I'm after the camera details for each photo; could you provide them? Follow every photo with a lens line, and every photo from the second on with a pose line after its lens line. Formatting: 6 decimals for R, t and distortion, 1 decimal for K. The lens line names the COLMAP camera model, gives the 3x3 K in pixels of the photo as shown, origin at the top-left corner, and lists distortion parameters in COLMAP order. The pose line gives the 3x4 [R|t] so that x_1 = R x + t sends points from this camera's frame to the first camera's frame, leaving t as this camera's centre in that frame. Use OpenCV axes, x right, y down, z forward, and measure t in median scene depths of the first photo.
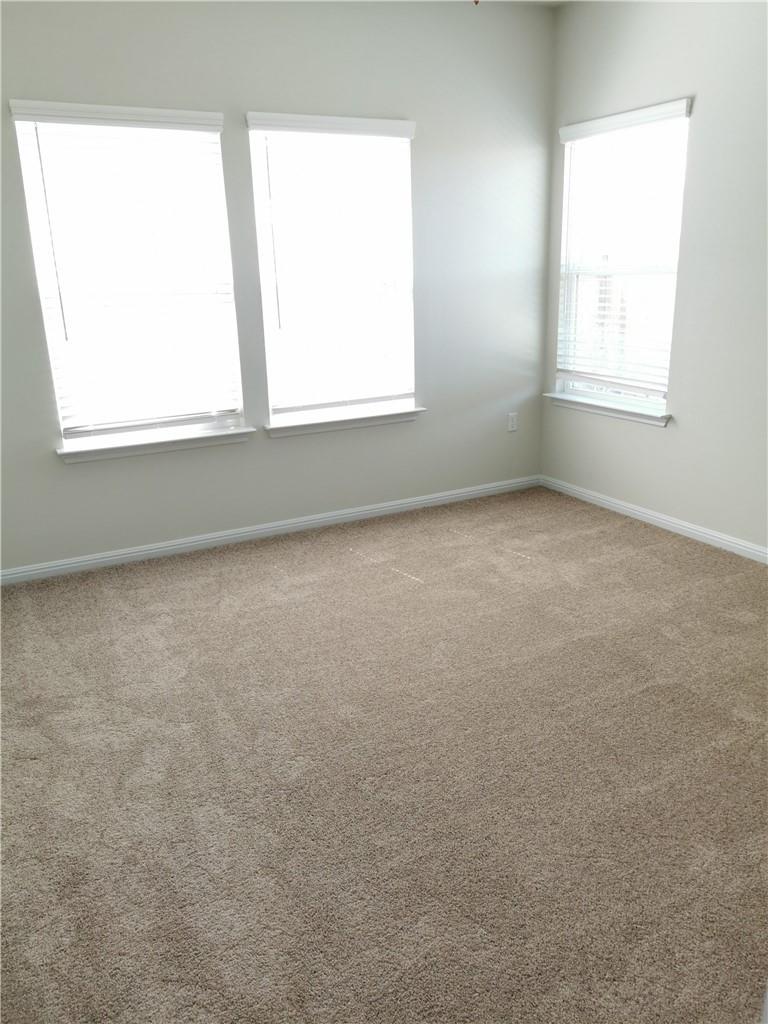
lens RADIAL K [[770.5, 0, 384.3], [0, 770.5, 483.9], [0, 0, 1]] dist [0.001322, -0.000390]
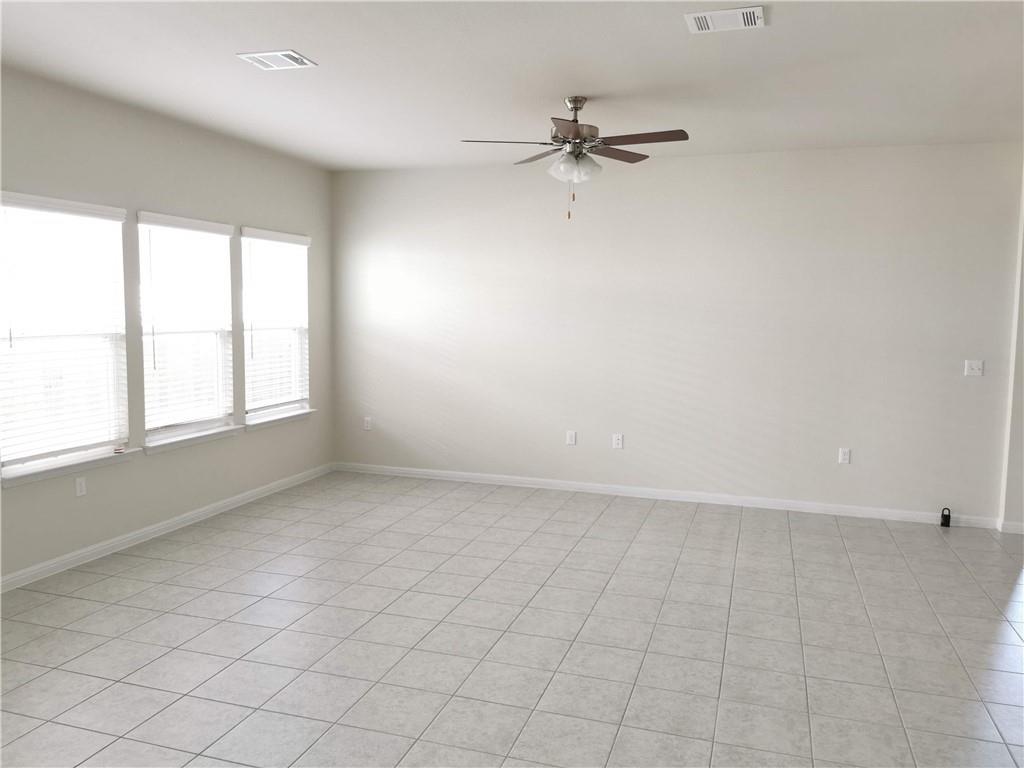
lens RADIAL K [[798.3, 0, 512.0], [0, 798.3, 384.0], [0, 0, 1]] dist [0.047398, -0.065911]
pose [[0.694096, -0.047448, 0.718317, -0.807756], [0.199903, 0.971286, -0.129005, 0.136077], [-0.691570, 0.233135, 0.683651, -0.374936]]
